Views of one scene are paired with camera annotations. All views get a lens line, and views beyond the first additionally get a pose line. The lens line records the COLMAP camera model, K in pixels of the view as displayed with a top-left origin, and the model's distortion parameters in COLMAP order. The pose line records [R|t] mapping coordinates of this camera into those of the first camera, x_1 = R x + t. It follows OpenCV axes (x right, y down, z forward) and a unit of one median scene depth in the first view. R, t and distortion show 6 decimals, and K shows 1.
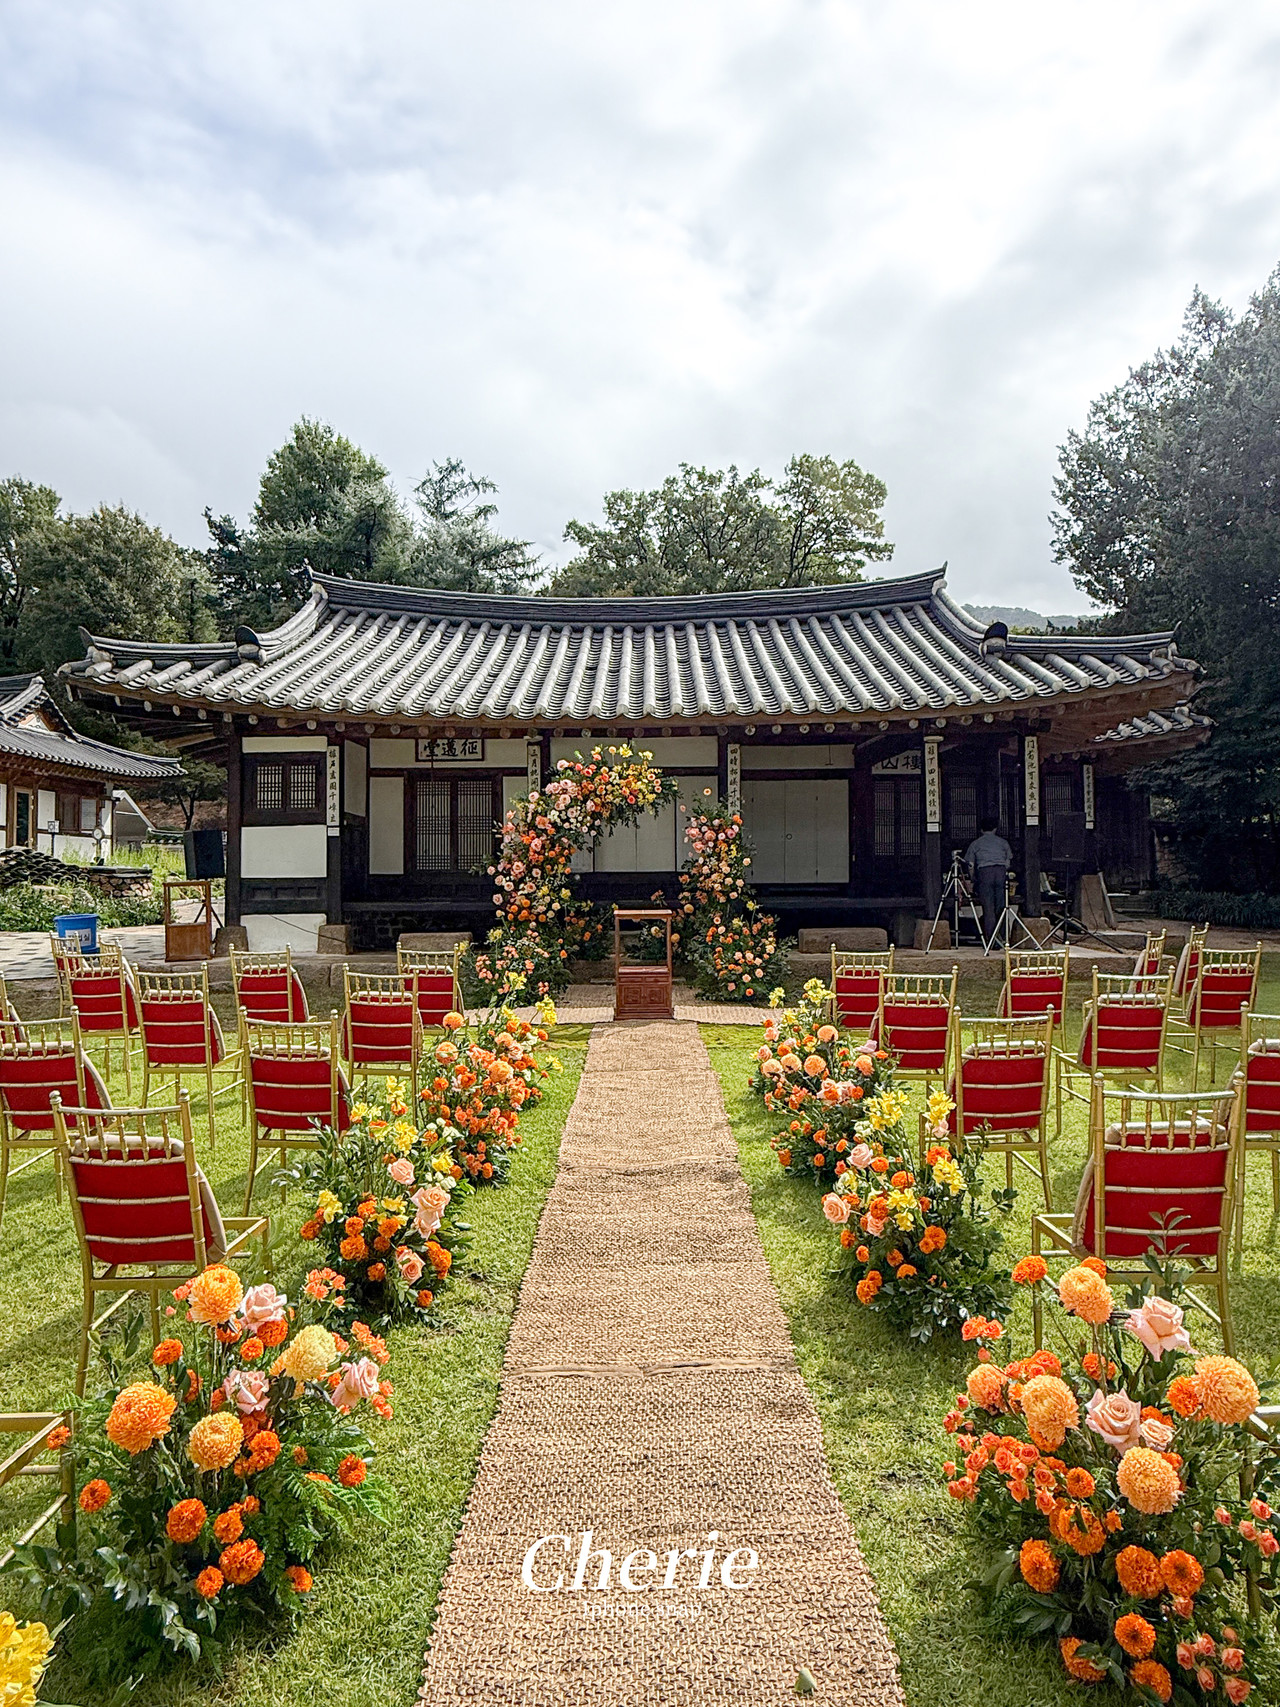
lens RADIAL K [[970.4, 0, 647.4], [0, 970.4, 830.3], [0, 0, 1]] dist [0.009056, -0.000515]
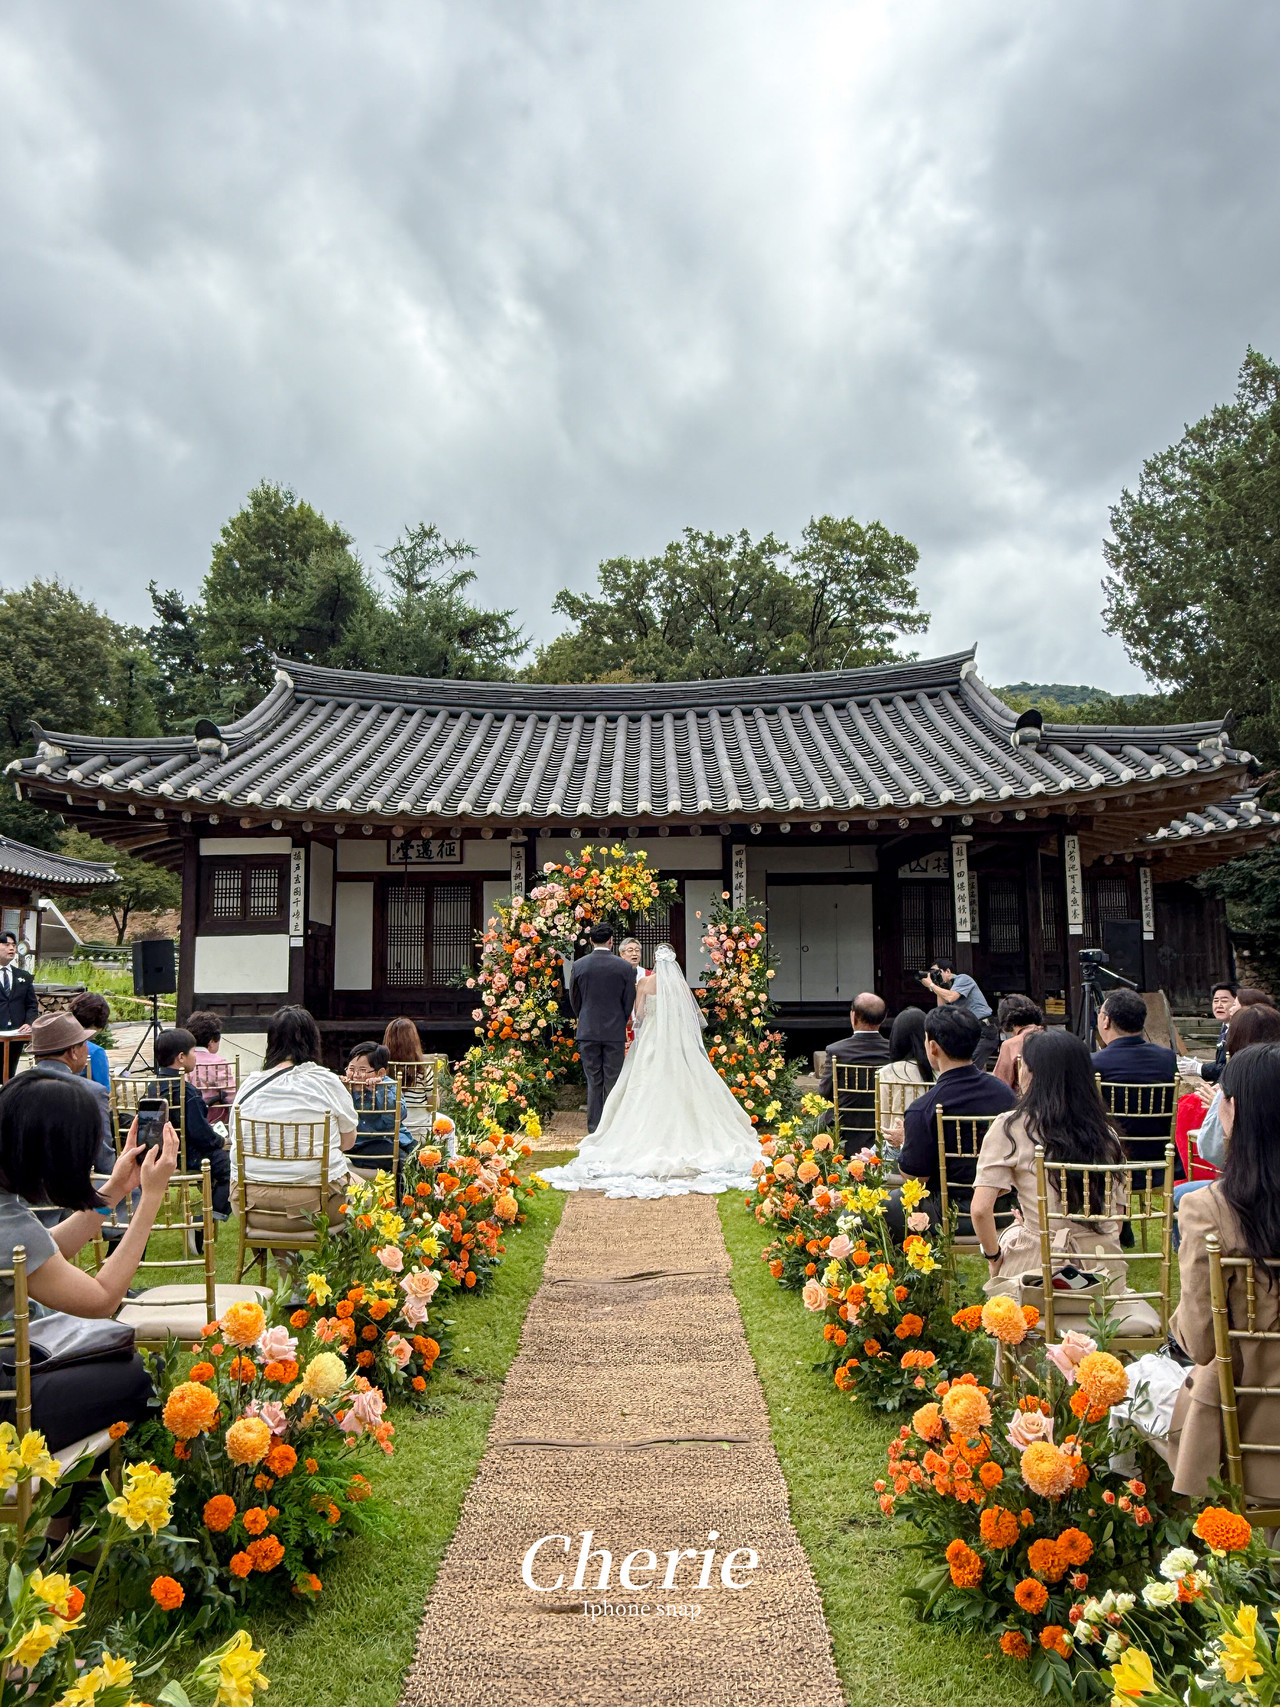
lens RADIAL K [[1144.9, 0, 627.7], [0, 1144.9, 861.3], [0, 0, 1]] dist [0.014877, 0.002260]
pose [[0.999816, -0.002172, -0.019035, 0.005946], [0.000748, 0.997220, -0.074506, 0.006468], [0.019144, 0.074478, 0.997039, -0.065489]]
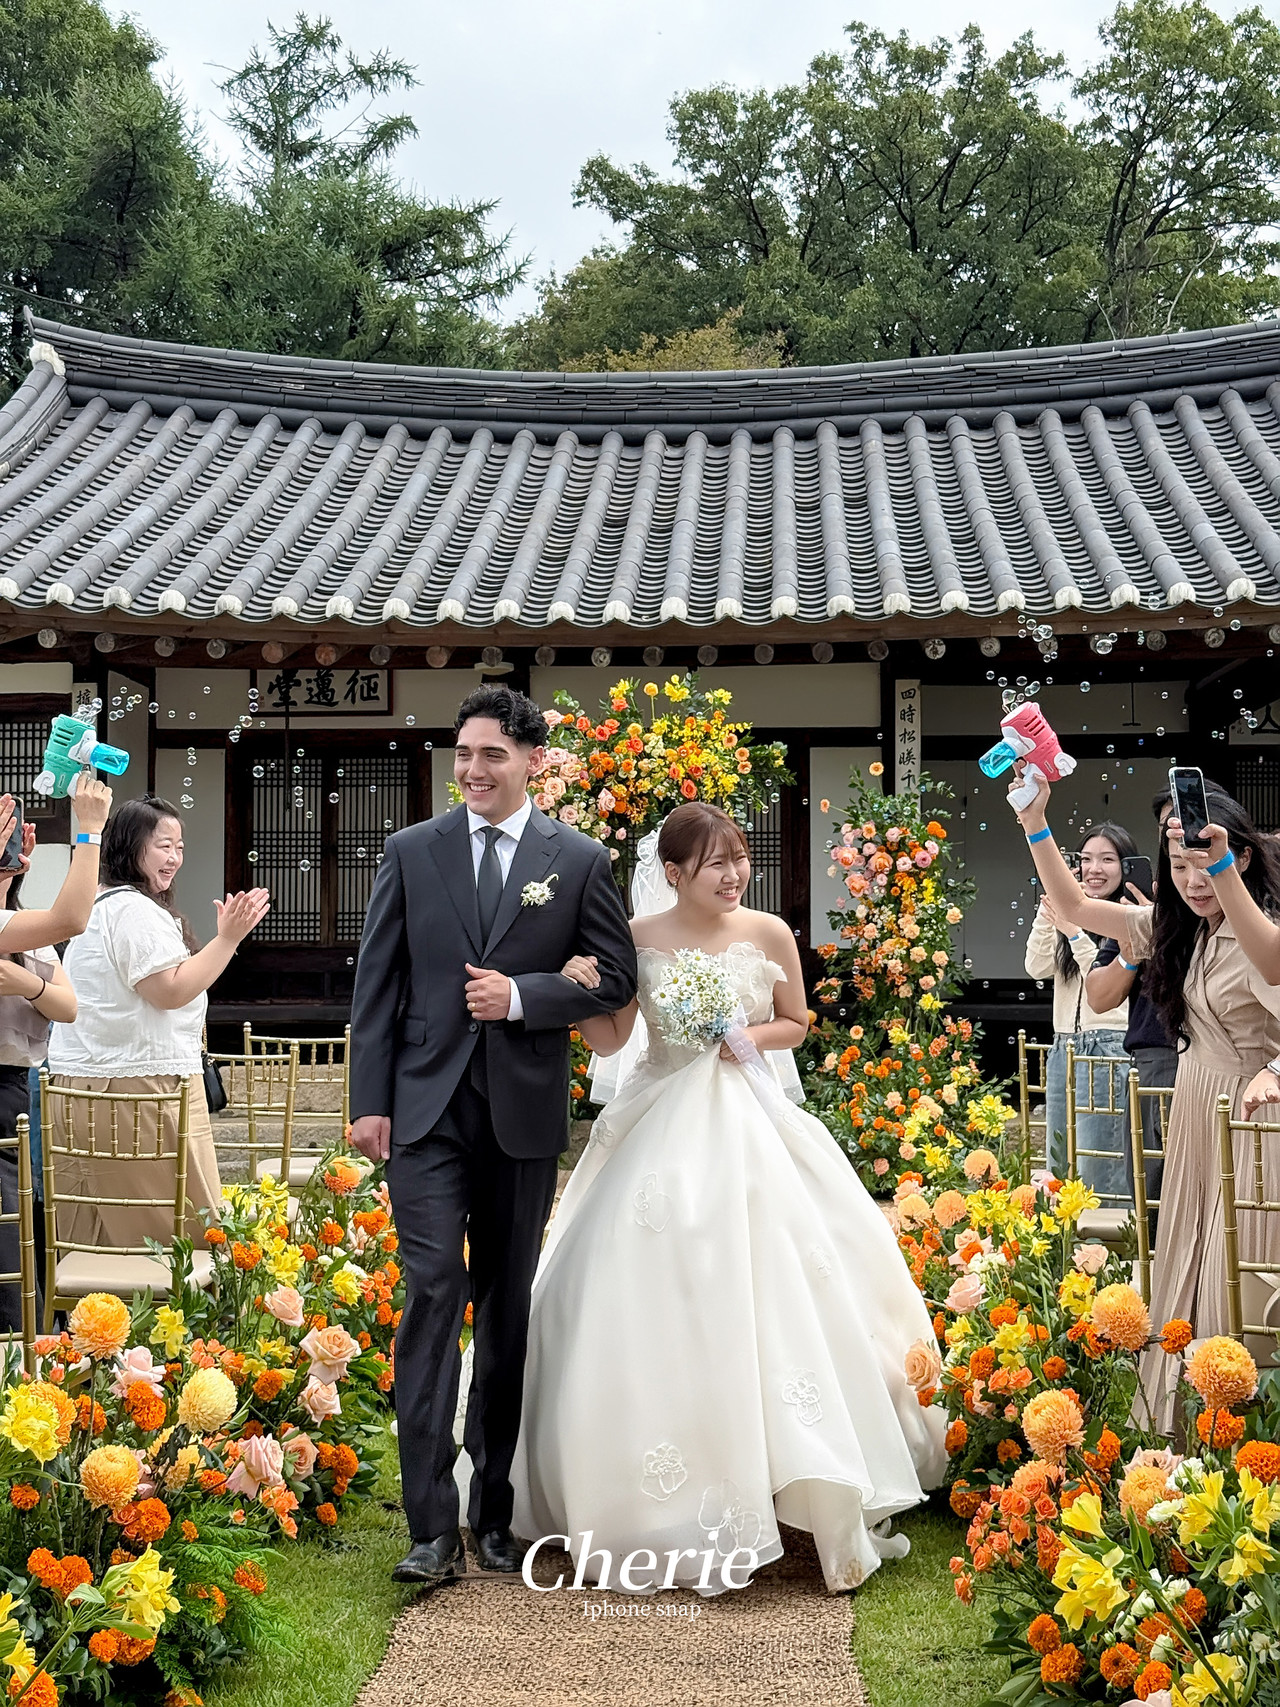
lens RADIAL K [[2378.5, 0, 633.9], [0, 2378.5, 847.5], [0, 0, 1]] dist [0.098622, 0.000000]
pose [[0.998164, 0.003738, -0.060453, 0.025030], [-0.005120, 0.999729, -0.022716, 0.022702], [0.060351, 0.022984, 0.997913, -0.187953]]
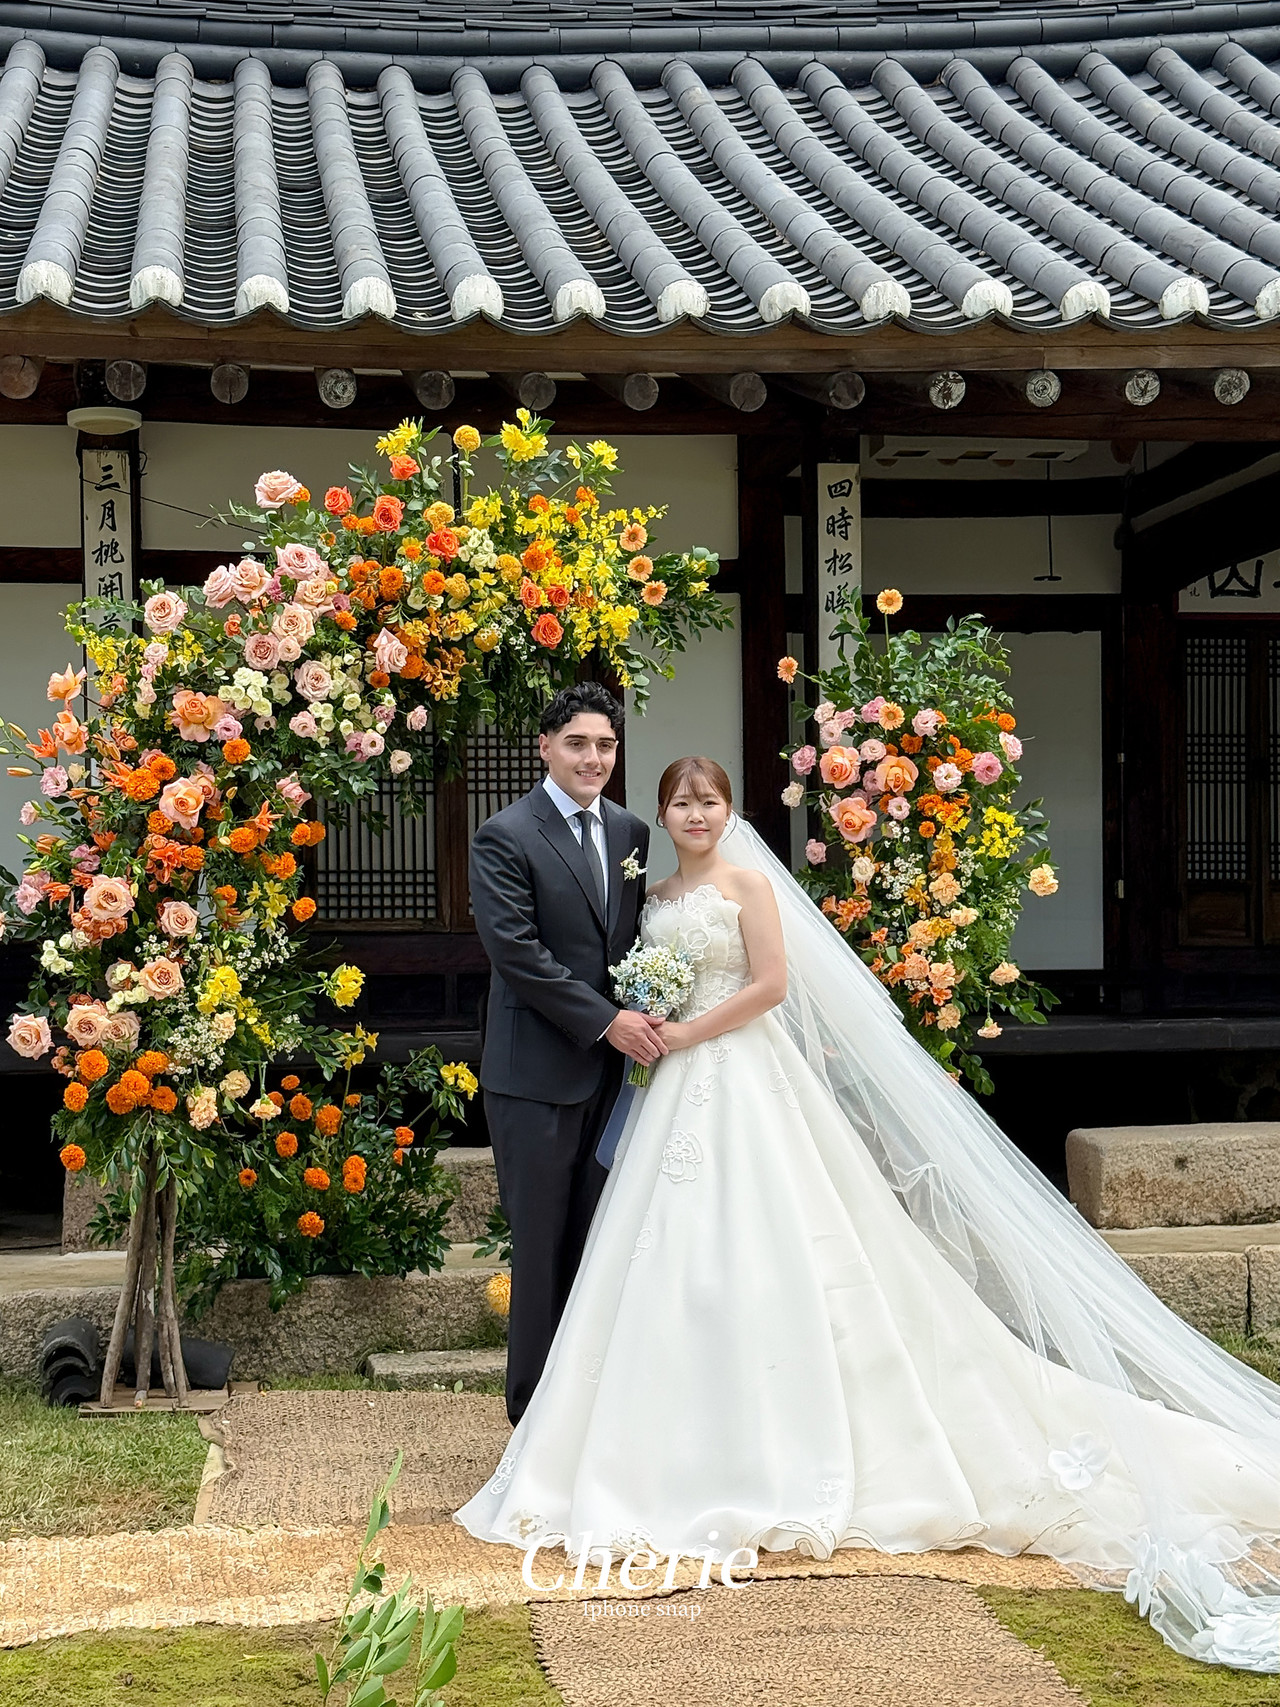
lens RADIAL K [[2681.0, 0, 621.7], [0, 2681.0, 896.4], [0, 0, 1]] dist [0.141948, 0.000000]
pose [[0.990499, -0.003327, 0.137478, -0.080953], [0.001100, 0.999867, 0.016273, 0.023036], [-0.137513, -0.015968, 0.990371, 0.249966]]
